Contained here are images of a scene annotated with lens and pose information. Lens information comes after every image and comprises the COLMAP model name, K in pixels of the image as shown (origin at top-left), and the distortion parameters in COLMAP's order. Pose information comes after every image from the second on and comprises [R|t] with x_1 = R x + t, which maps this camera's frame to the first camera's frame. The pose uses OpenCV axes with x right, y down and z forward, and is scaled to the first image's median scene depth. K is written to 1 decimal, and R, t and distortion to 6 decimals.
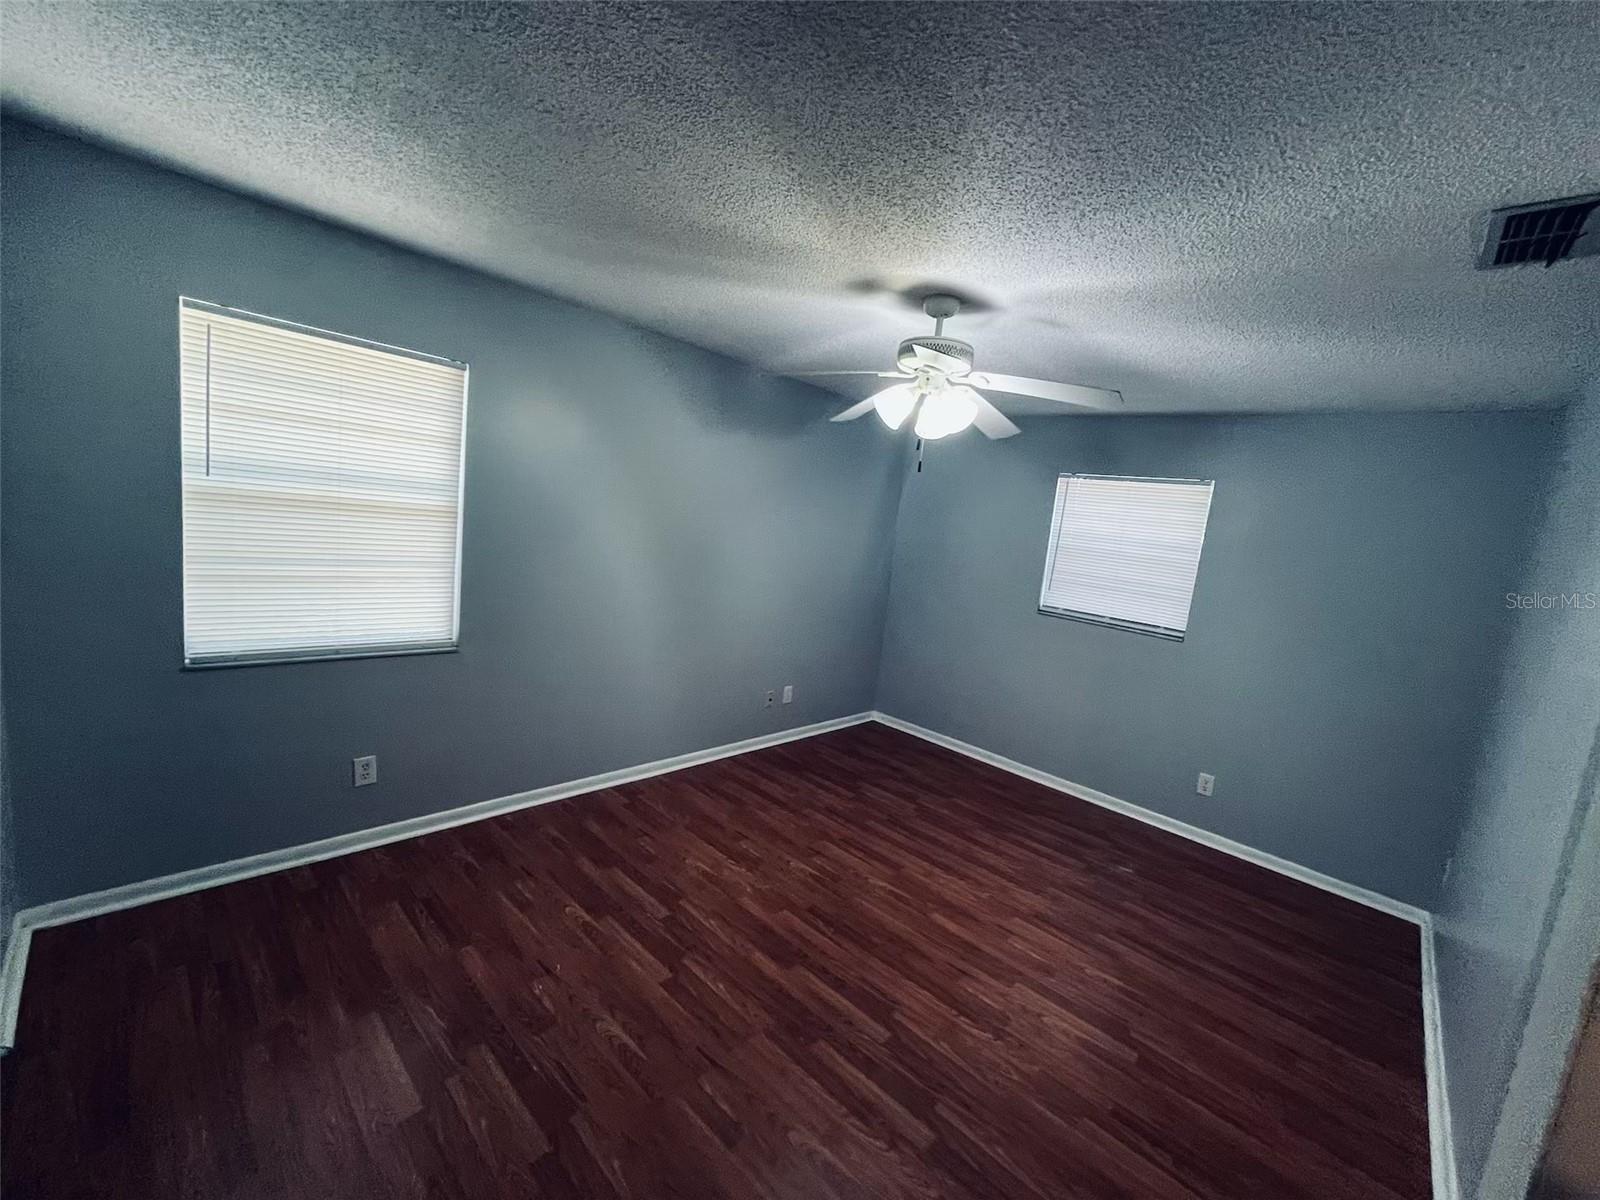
lens RADIAL K [[653.9, 0, 800.0], [0, 653.9, 600.0], [0, 0, 1]] dist [-0.000231, -0.000089]
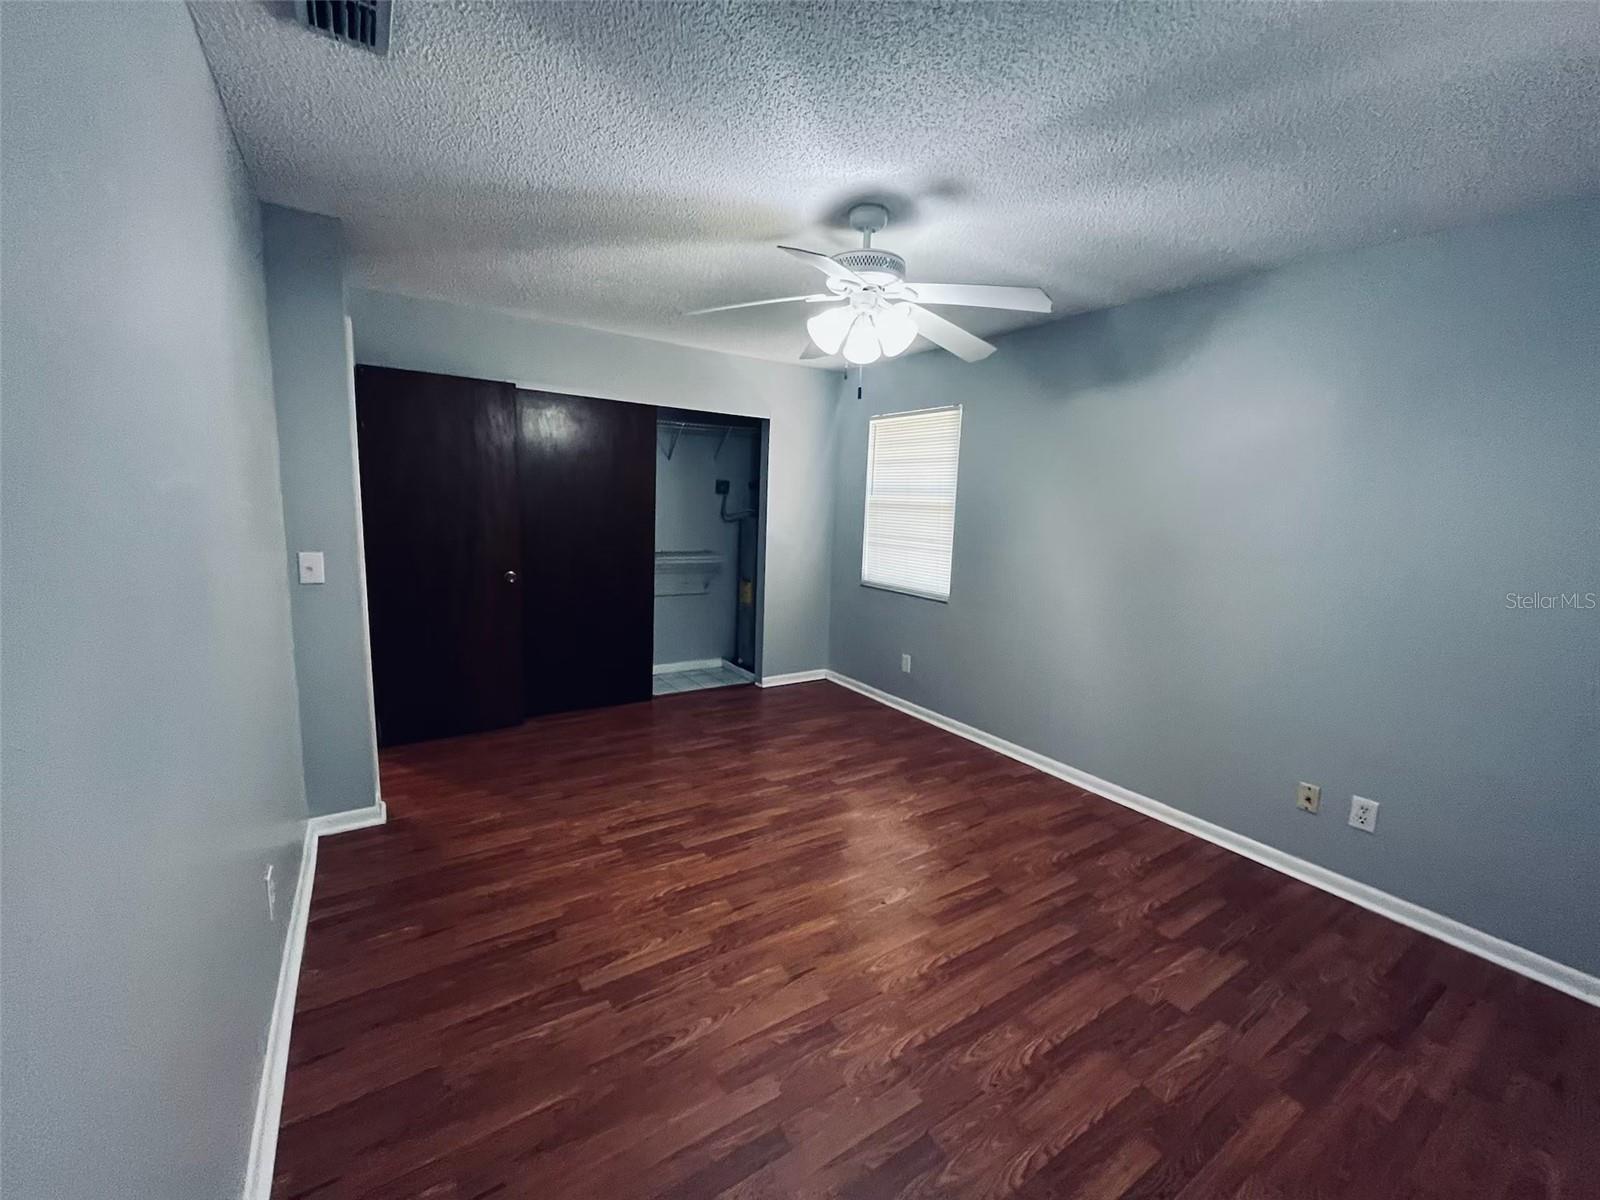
lens RADIAL K [[653.9, 0, 800.0], [0, 653.9, 600.0], [0, 0, 1]] dist [-0.000231, -0.000089]
pose [[-0.228712, 0.025989, -0.973147, 1.056430], [-0.187338, 0.979784, 0.070195, 0.035104], [0.955298, 0.198362, -0.219220, 1.103522]]
